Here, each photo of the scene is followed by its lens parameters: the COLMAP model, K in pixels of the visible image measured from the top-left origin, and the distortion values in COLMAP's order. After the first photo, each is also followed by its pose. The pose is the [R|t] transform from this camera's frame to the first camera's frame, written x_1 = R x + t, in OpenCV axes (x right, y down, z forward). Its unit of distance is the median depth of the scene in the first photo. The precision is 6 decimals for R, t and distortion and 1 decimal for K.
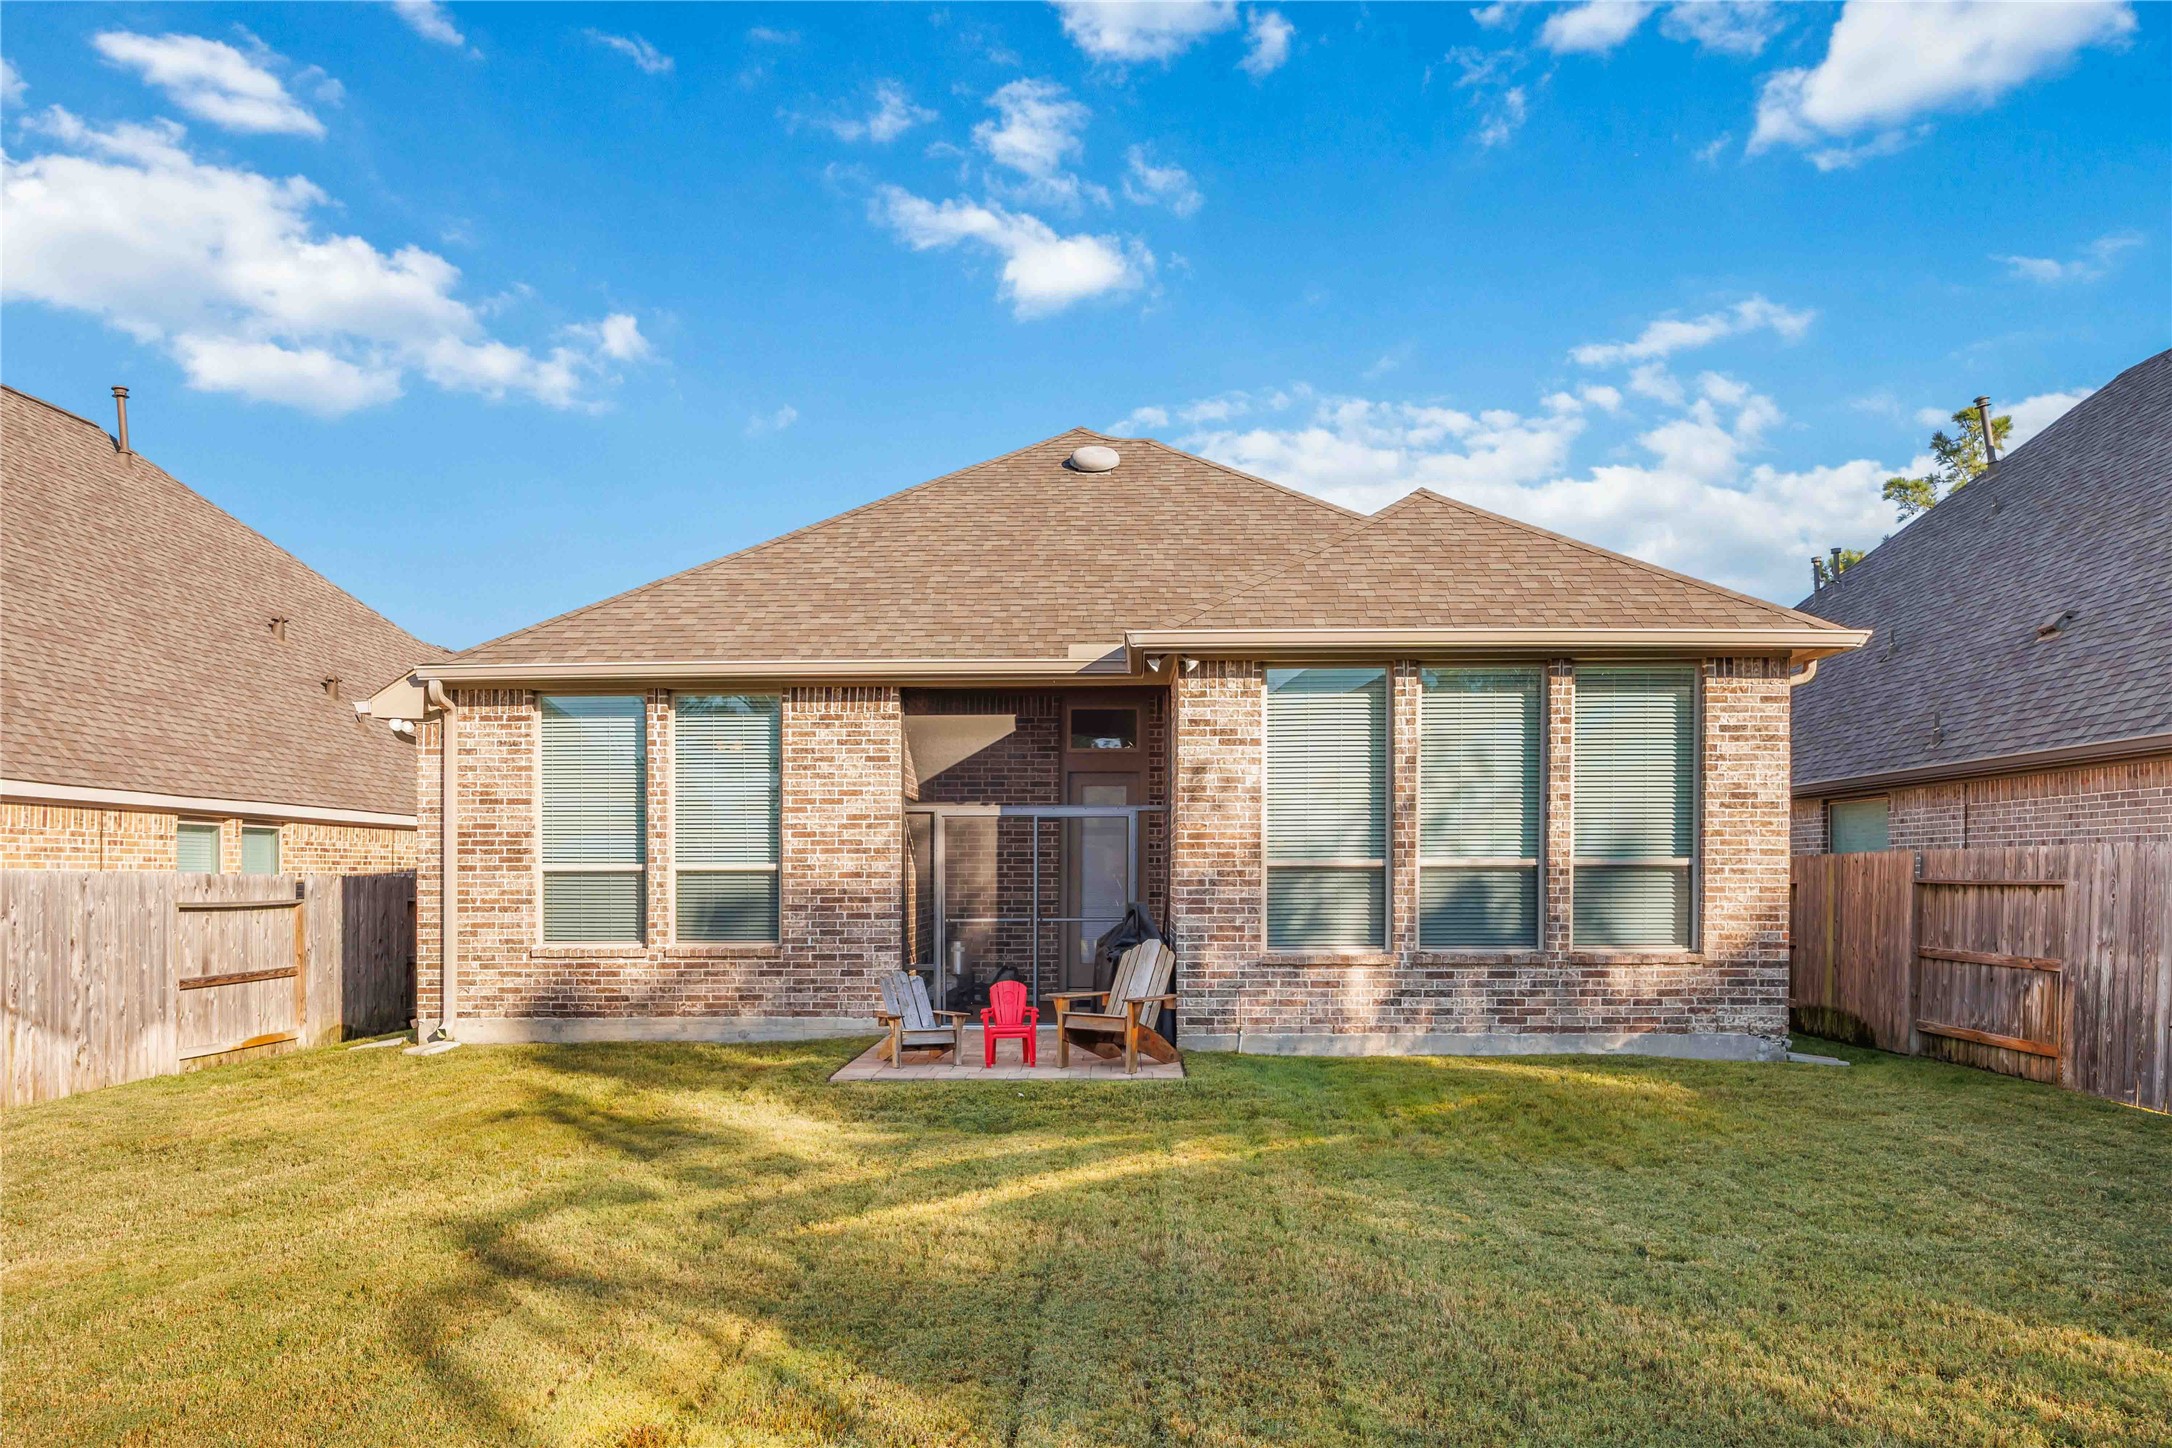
lens RADIAL K [[2321.3, 0, 1086.0], [0, 2321.3, 724.0], [0, 0, 1]] dist [0.104705, -0.018906]
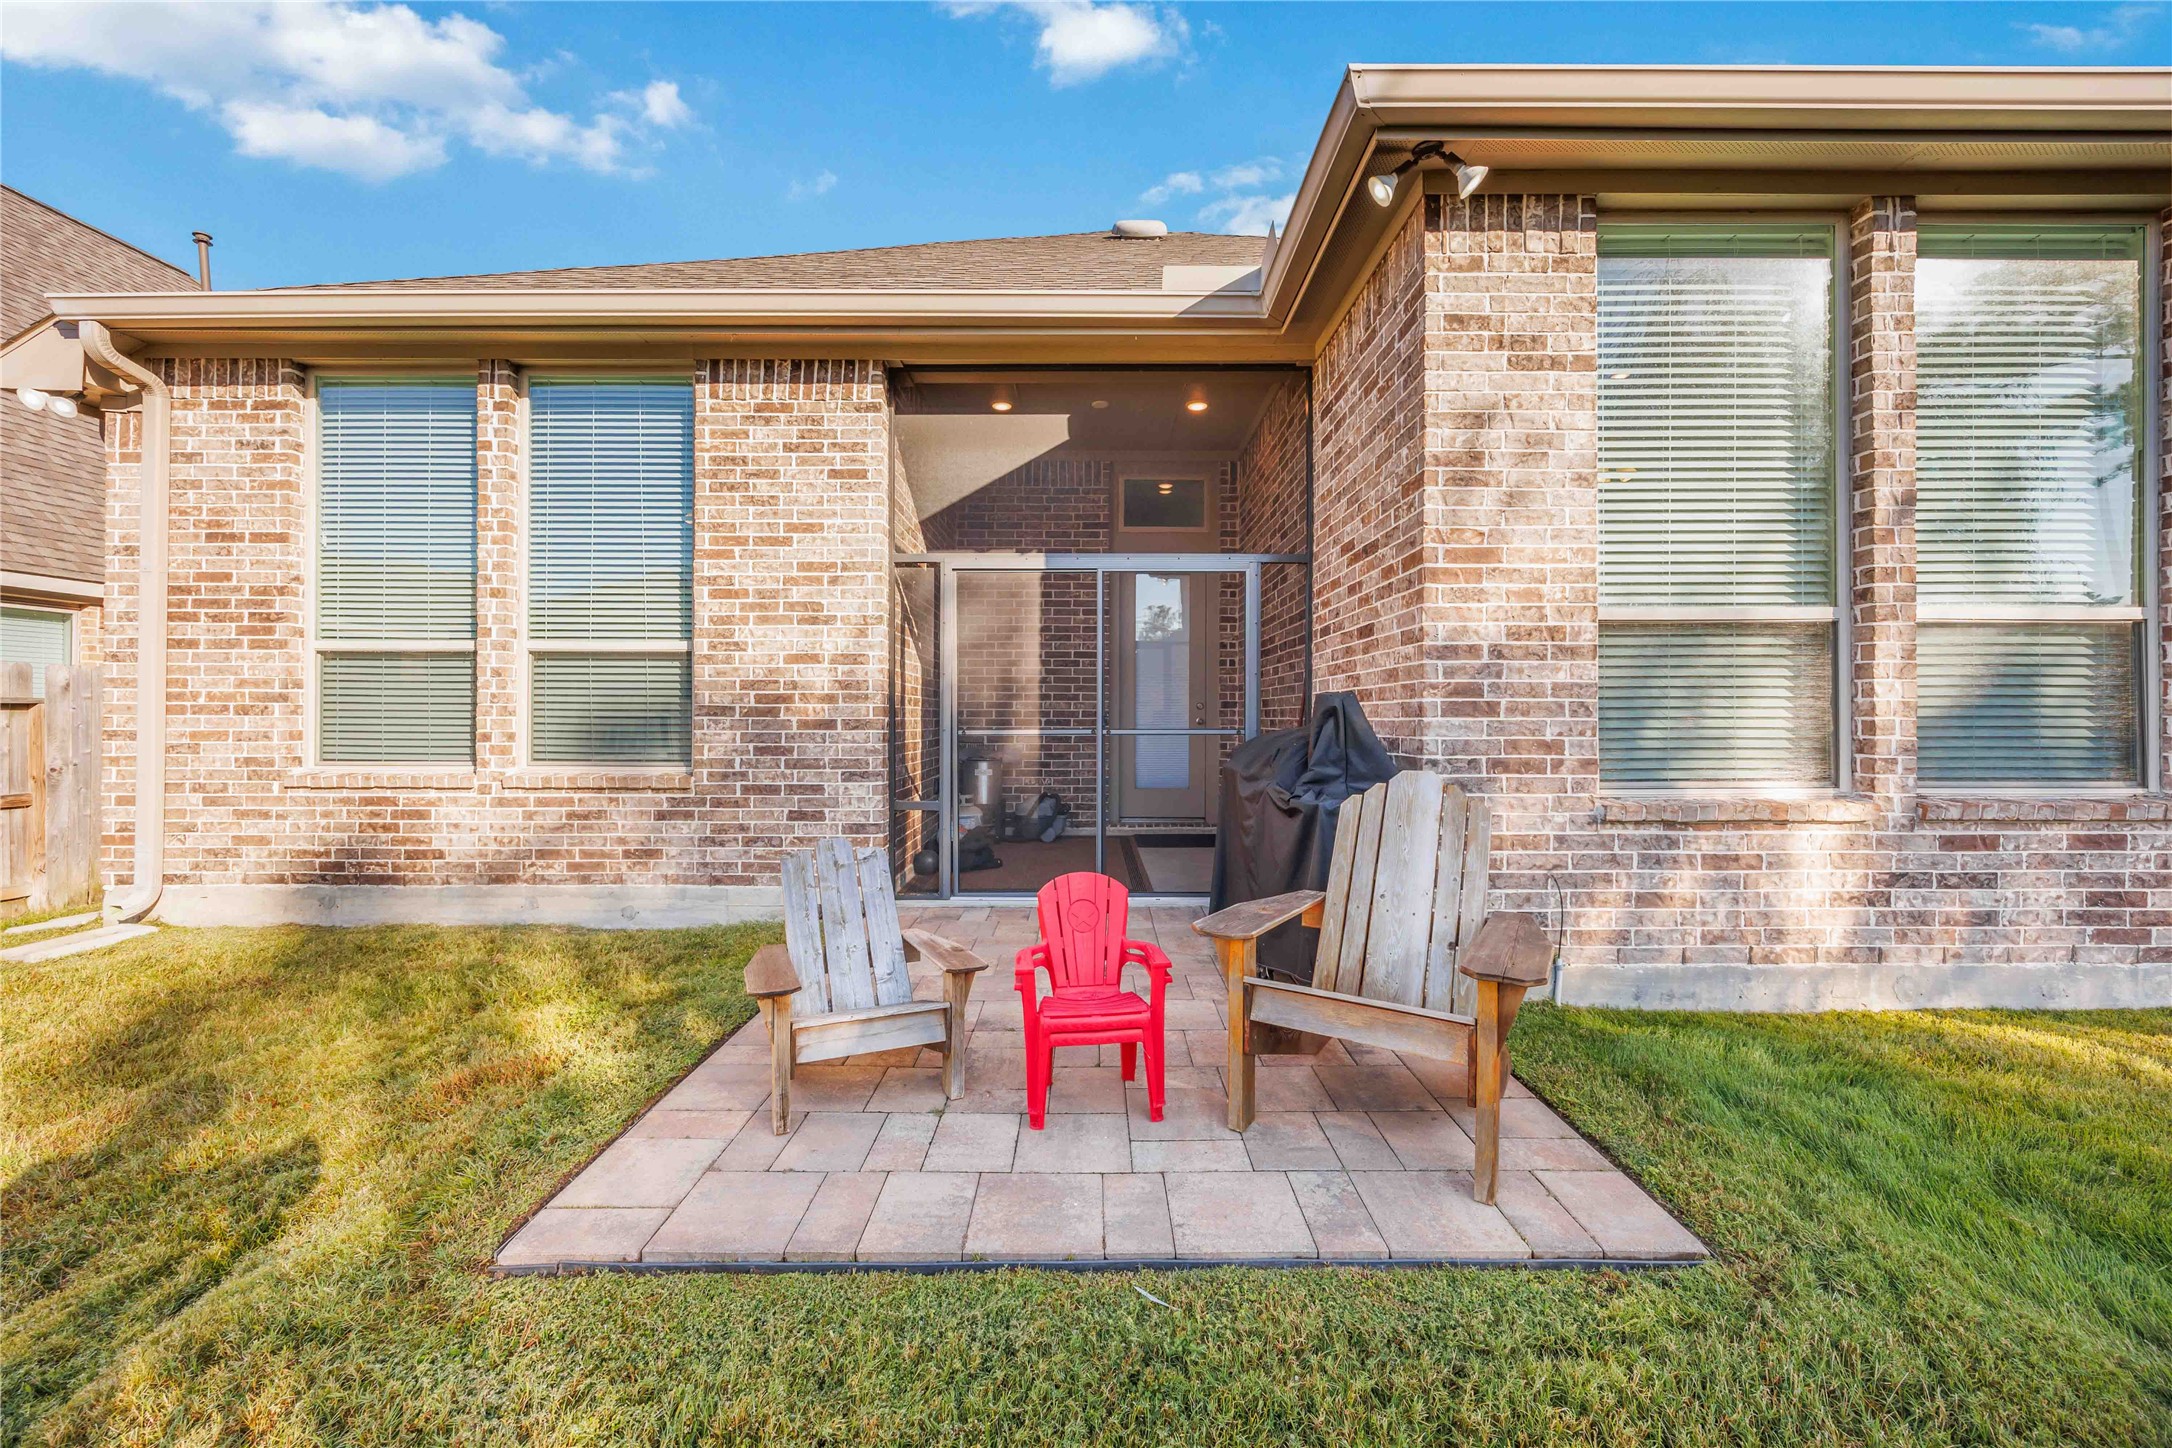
lens RADIAL K [[825.1, 0, 1088.0], [0, 825.1, 731.7], [0, 0, 1]] dist [-0.001434, -0.000036]
pose [[0.998831, 0.004033, 0.048168, -0.035748], [-0.007371, 0.997568, 0.069314, 0.068462], [-0.047772, -0.069588, 0.996431, 0.773699]]
